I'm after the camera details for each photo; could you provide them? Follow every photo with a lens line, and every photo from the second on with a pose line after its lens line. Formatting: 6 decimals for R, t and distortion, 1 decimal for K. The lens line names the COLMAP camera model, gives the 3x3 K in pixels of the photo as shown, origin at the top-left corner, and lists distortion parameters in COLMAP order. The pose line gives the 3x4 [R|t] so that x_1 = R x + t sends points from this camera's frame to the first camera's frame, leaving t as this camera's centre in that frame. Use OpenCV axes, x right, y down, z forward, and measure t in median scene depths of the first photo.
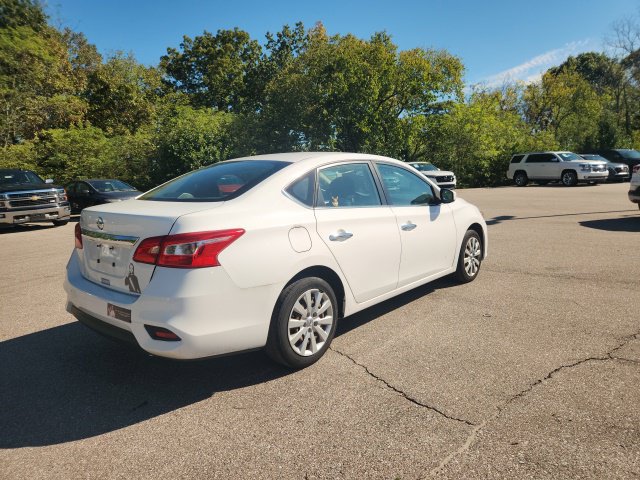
lens RADIAL K [[428.6, 0, 325.0], [0, 428.6, 234.3], [0, 0, 1]] dist [0.073135, -0.066057]
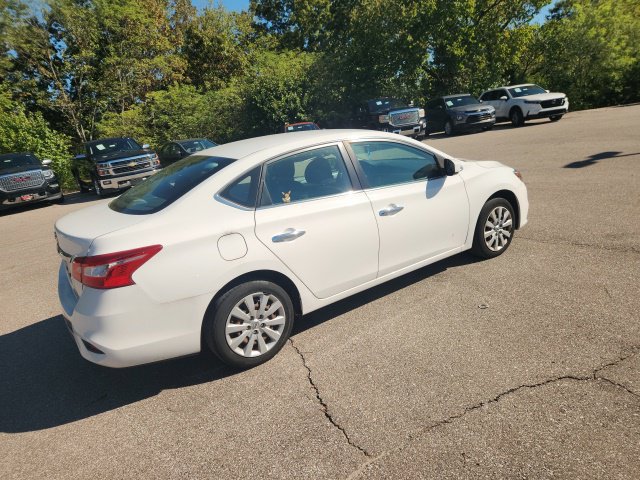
lens RADIAL K [[428.6, 0, 316.0], [0, 428.6, 242.1], [0, 0, 1]] dist [0.073135, -0.066057]
pose [[0.963269, -0.014457, -0.268149, 0.207710], [0.058196, 0.986058, 0.155894, -0.074559], [0.262157, -0.165773, 0.950680, 0.063123]]
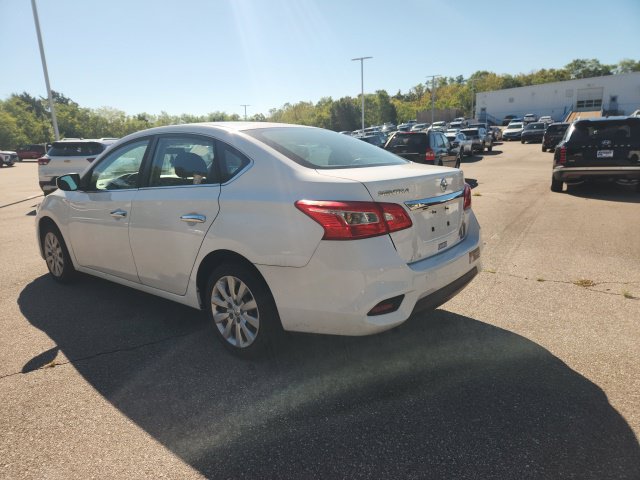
lens RADIAL K [[428.6, 0, 322.6], [0, 428.6, 229.2], [0, 0, 1]] dist [0.073135, -0.066057]
pose [[-0.033788, -0.147700, 0.988455, -0.747417], [0.167994, 0.974108, 0.151299, -0.061245], [-0.985209, 0.171167, -0.008100, 0.654560]]
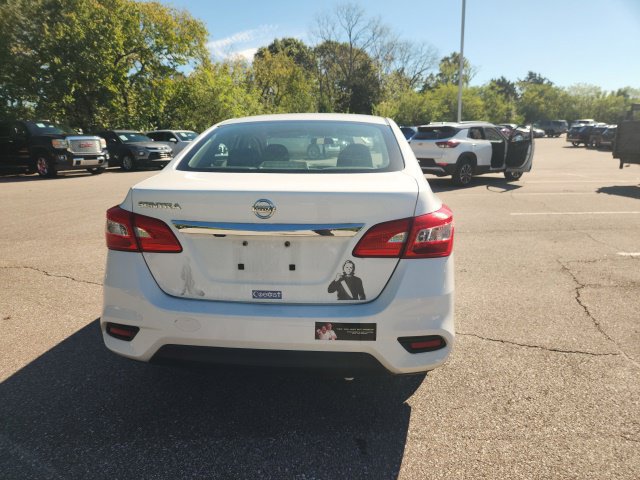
lens RADIAL K [[428.6, 0, 318.6], [0, 428.6, 243.8], [0, 0, 1]] dist [0.073135, -0.066057]
pose [[0.817123, -0.110476, 0.565779, -0.417083], [0.061806, 0.992597, 0.104555, -0.017873], [-0.573141, -0.050466, 0.817901, 0.213847]]
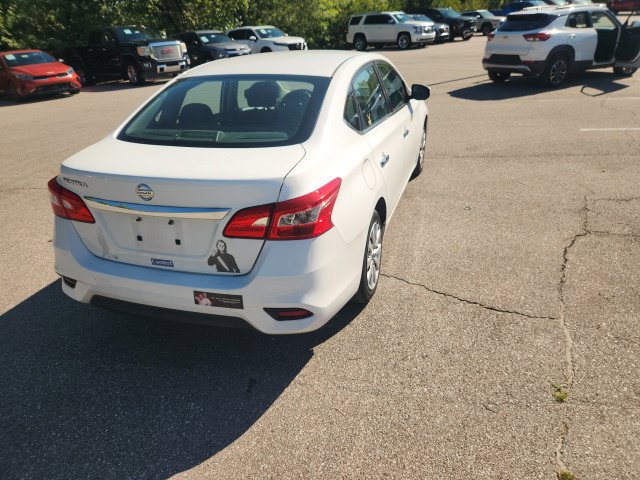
lens RADIAL K [[428.6, 0, 323.8], [0, 428.6, 241.6], [0, 0, 1]] dist [0.073135, -0.066057]
pose [[0.921066, -0.190835, 0.339440, -0.255309], [0.079645, 0.945579, 0.315496, -0.078292], [-0.381175, -0.263558, 0.886139, 0.105628]]
